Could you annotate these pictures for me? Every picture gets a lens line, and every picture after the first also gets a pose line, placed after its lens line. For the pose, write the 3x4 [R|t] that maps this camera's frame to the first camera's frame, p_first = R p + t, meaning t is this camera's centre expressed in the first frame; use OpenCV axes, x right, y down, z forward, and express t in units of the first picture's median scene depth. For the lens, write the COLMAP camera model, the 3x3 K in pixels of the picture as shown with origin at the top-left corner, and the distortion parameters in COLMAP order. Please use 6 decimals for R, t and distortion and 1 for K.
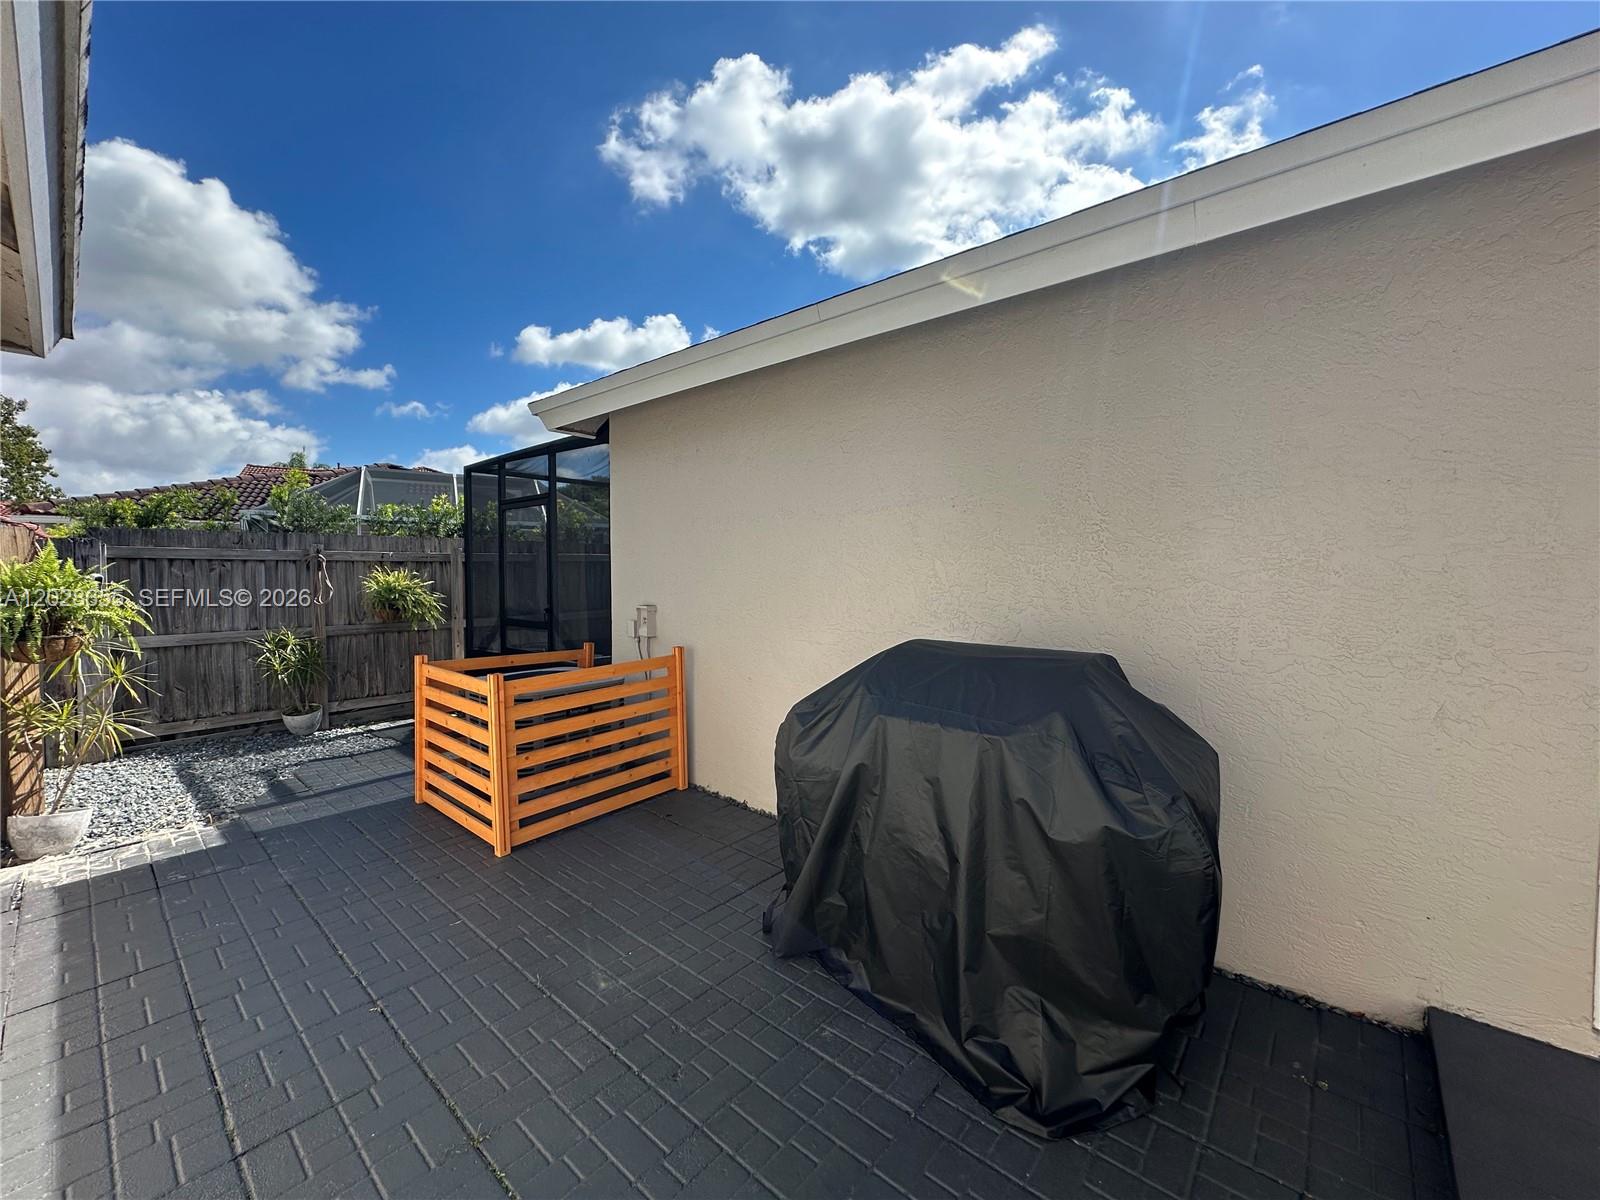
lens RADIAL K [[637.2, 0, 800.0], [0, 637.2, 600.0], [0, 0, 1]] dist [-0.013057, 0.006254]
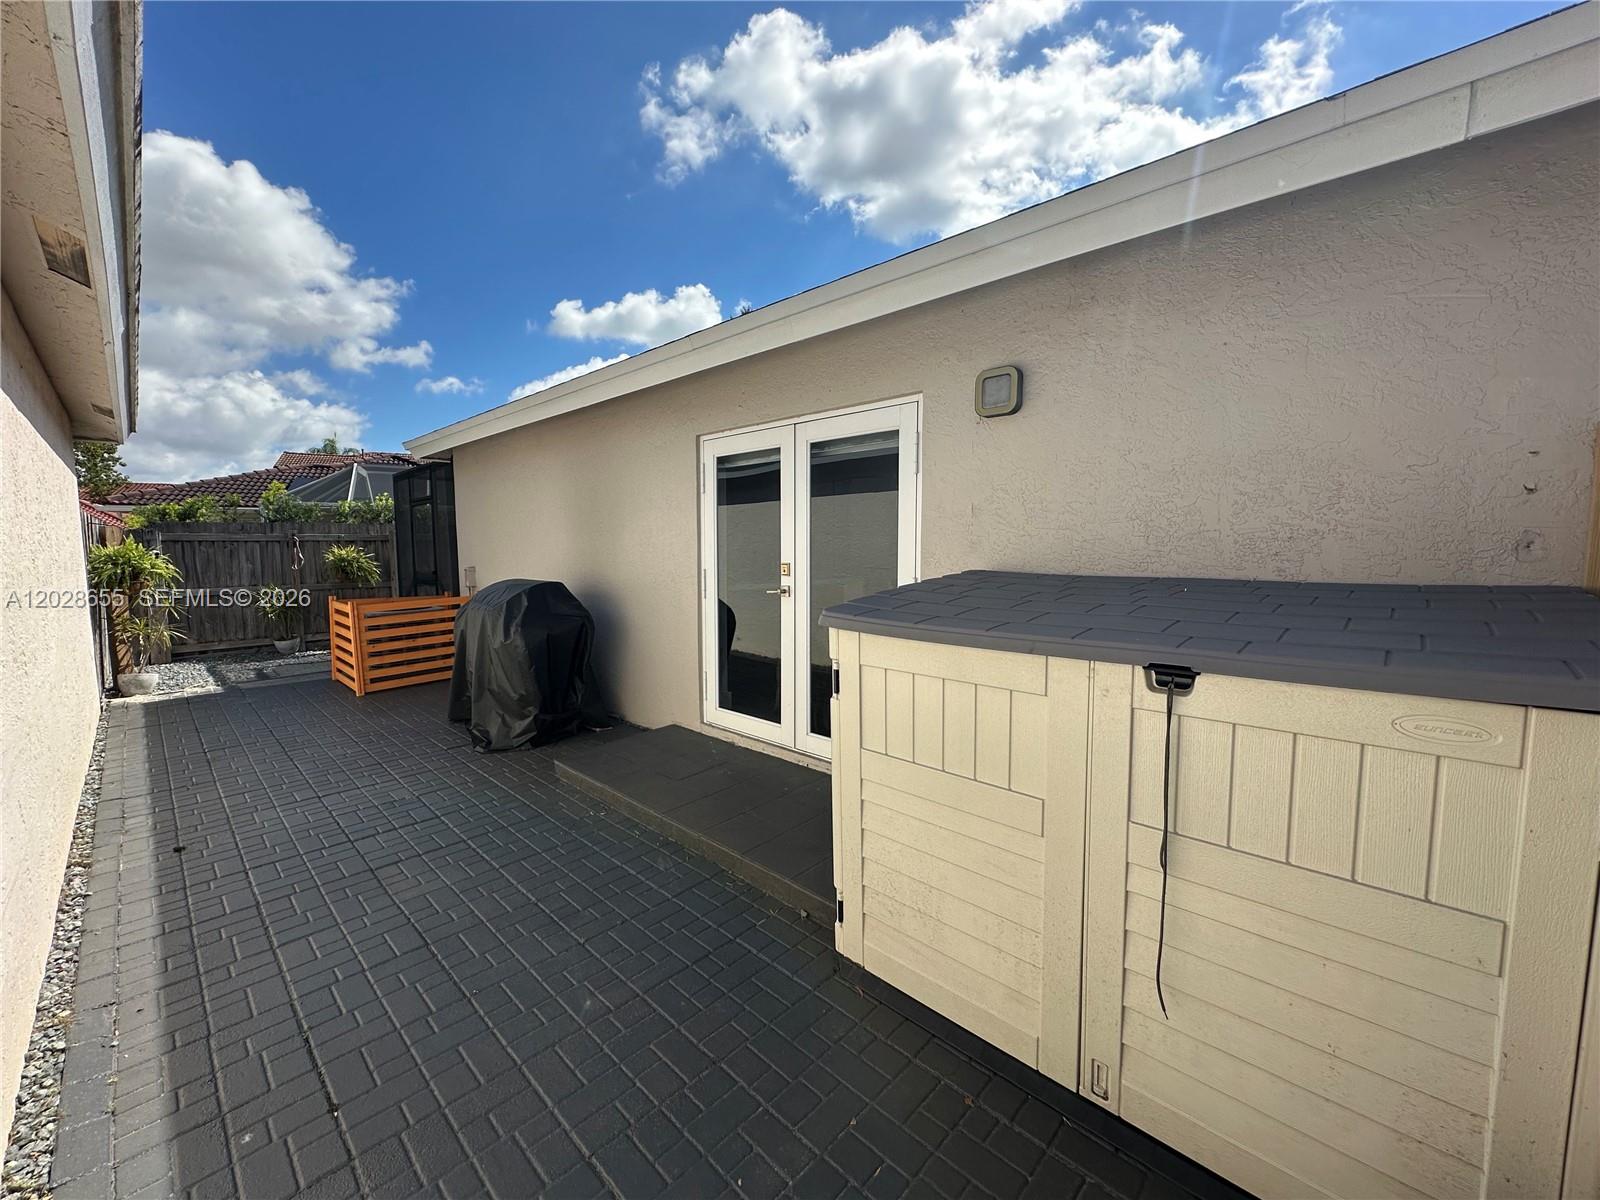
lens RADIAL K [[635.9, 0, 800.0], [0, 635.9, 600.0], [0, 0, 1]] dist [-0.001531, -0.000600]
pose [[0.998492, -0.002944, -0.054813, 0.517341], [0.005322, 0.999049, 0.043285, 0.019522], [0.054633, -0.043512, 0.997558, -0.445135]]
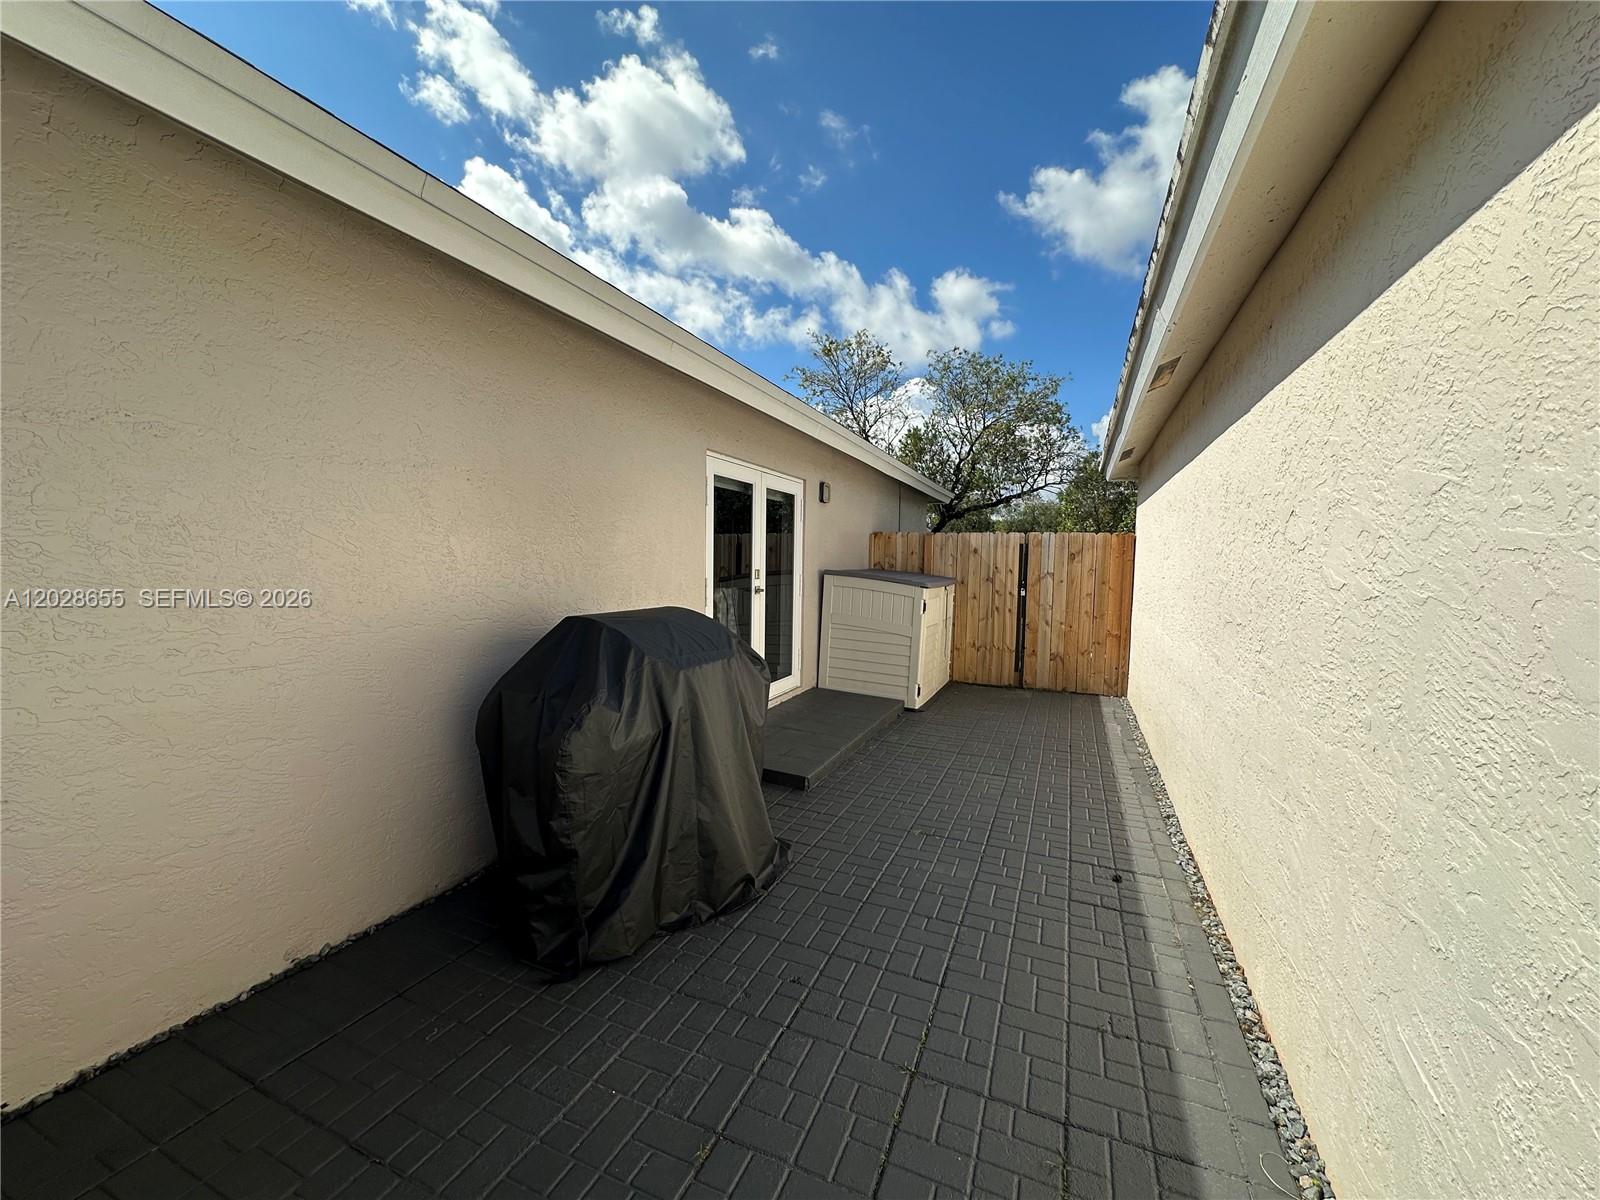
lens RADIAL K [[635.9, 0, 800.0], [0, 635.9, 600.0], [0, 0, 1]] dist [-0.001531, -0.000600]
pose [[-0.299891, -0.072443, 0.951219, -0.362727], [0.017674, 0.996519, 0.081465, -0.017416], [-0.953810, 0.041243, -0.297567, 0.374815]]
